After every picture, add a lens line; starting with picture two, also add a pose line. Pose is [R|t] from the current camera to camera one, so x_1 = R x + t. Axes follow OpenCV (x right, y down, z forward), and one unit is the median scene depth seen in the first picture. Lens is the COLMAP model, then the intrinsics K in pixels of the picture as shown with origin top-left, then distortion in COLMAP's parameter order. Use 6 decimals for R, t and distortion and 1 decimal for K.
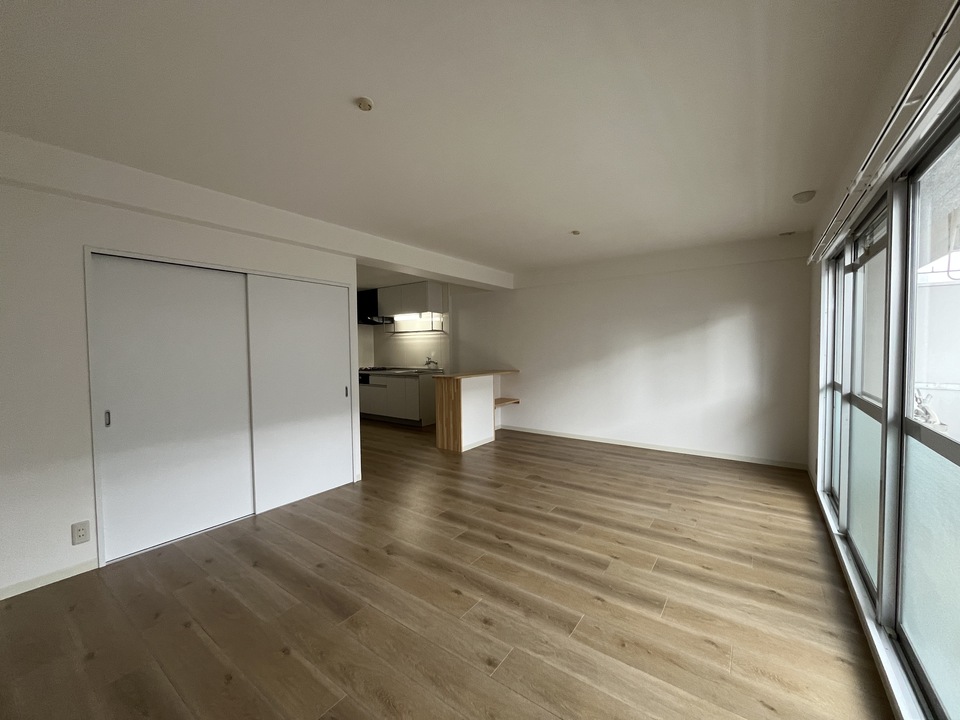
lens RADIAL K [[387.1, 0, 481.6], [0, 387.1, 360.0], [0, 0, 1]] dist [-0.001957, -0.000228]
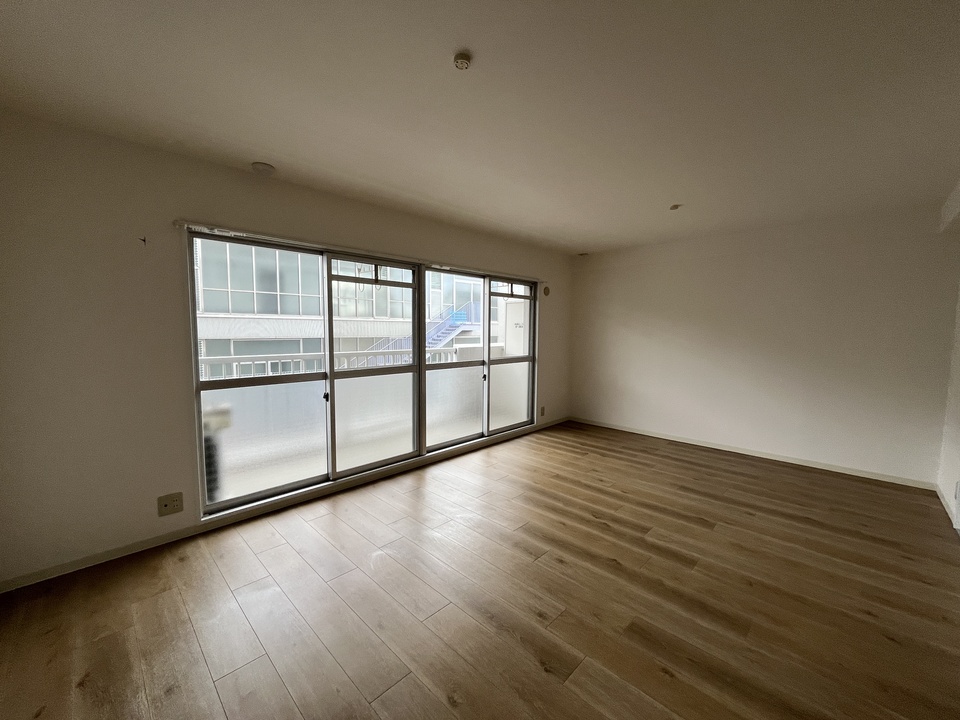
lens RADIAL K [[387.1, 0, 479.4], [0, 387.1, 362.4], [0, 0, 1]] dist [-0.001957, -0.000228]
pose [[-0.989375, -0.011543, 0.144928, 0.149885], [0.005659, 0.993031, 0.117721, -0.057316], [-0.145277, 0.117290, -0.982414, 1.284983]]
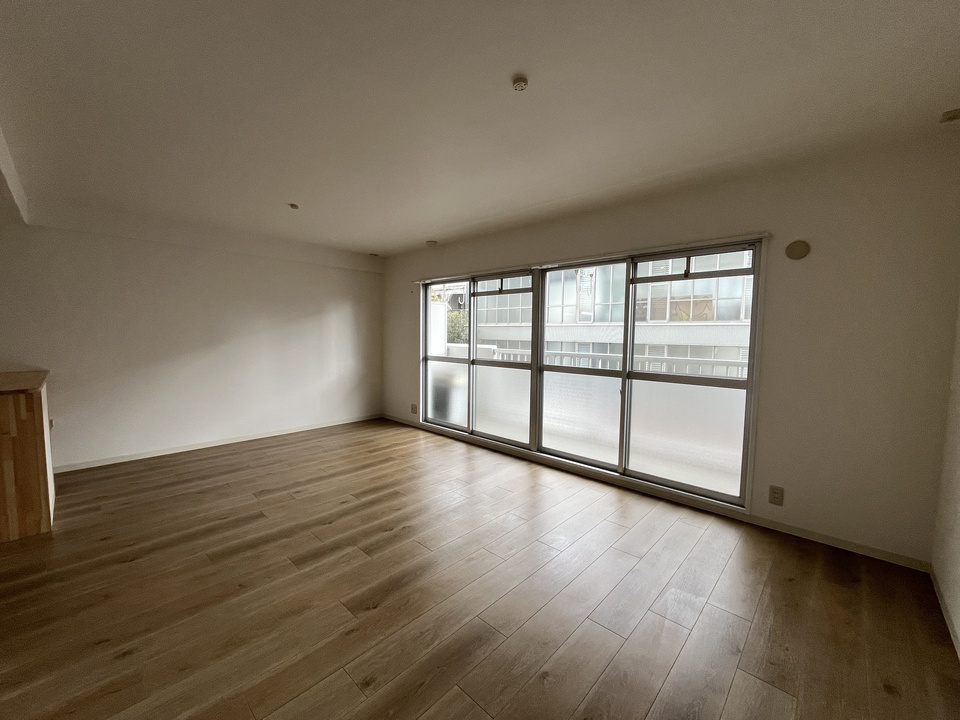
lens RADIAL K [[387.1, 0, 479.7], [0, 387.1, 365.8], [0, 0, 1]] dist [-0.001957, -0.000228]
pose [[0.133517, -0.073860, 0.988290, -0.547738], [0.019370, 0.997223, 0.071911, -0.011510], [-0.990857, 0.009542, 0.134577, 0.409488]]
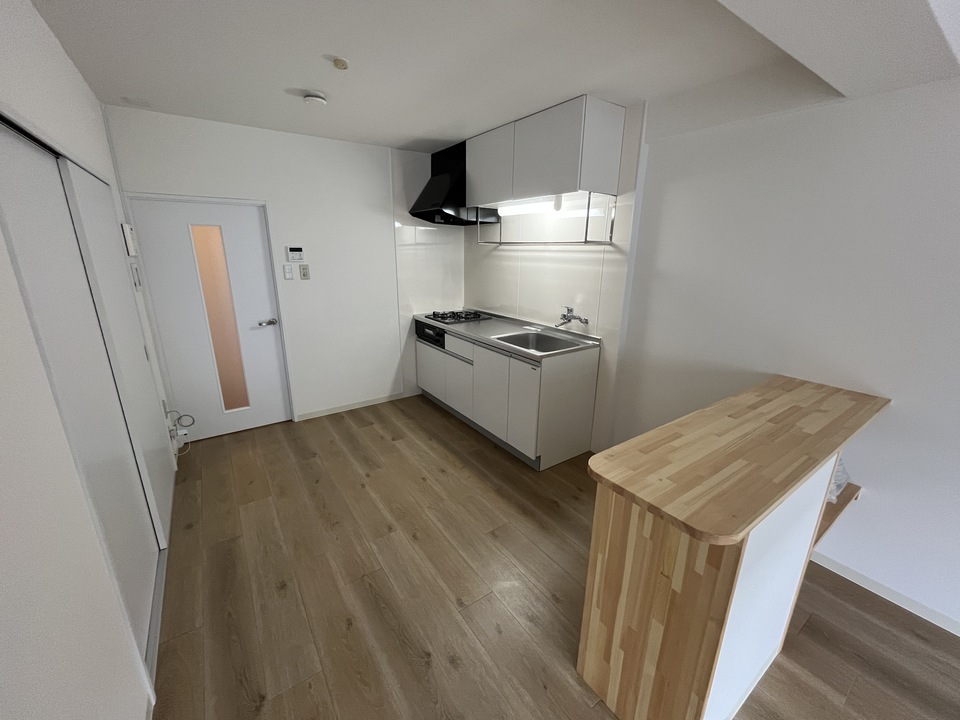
lens RADIAL K [[387.1, 0, 480.3], [0, 387.1, 359.5], [0, 0, 1]] dist [-0.001957, -0.000228]
pose [[0.943262, 0.112641, -0.312360, -0.146331], [-0.032757, 0.967681, 0.250041, -0.089764], [0.330430, -0.225622, 0.916466, 0.924421]]
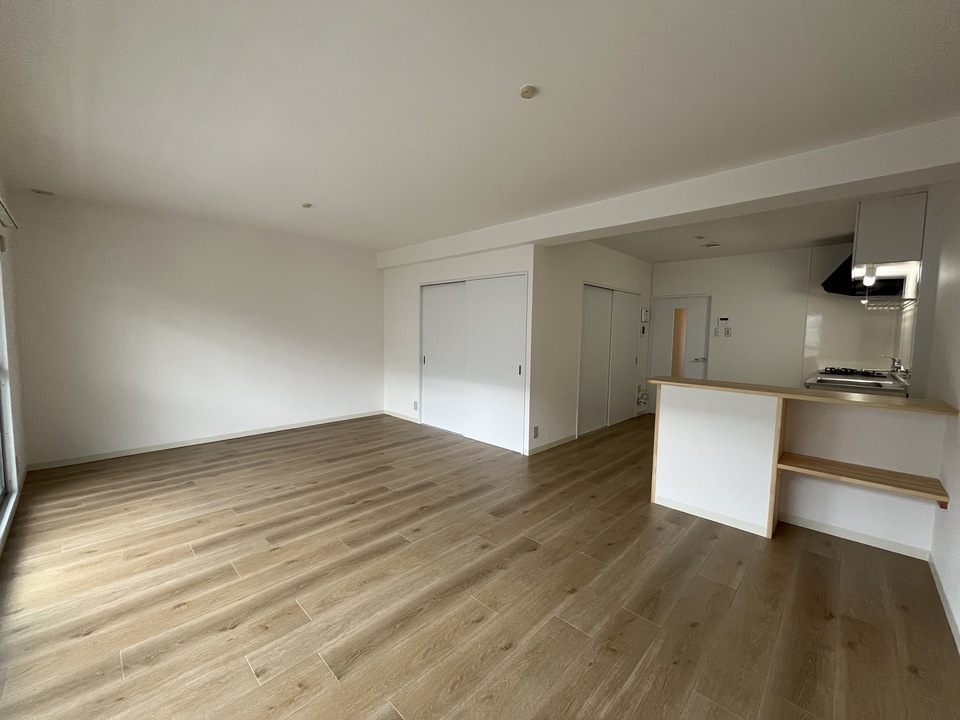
lens RADIAL K [[387.1, 0, 477.1], [0, 387.1, 362.4], [0, 0, 1]] dist [-0.001957, -0.000228]
pose [[-0.144378, 0.088558, -0.985552, 0.675570], [-0.047709, 0.994206, 0.096325, -0.036354], [0.988372, 0.060927, -0.139317, 0.922064]]
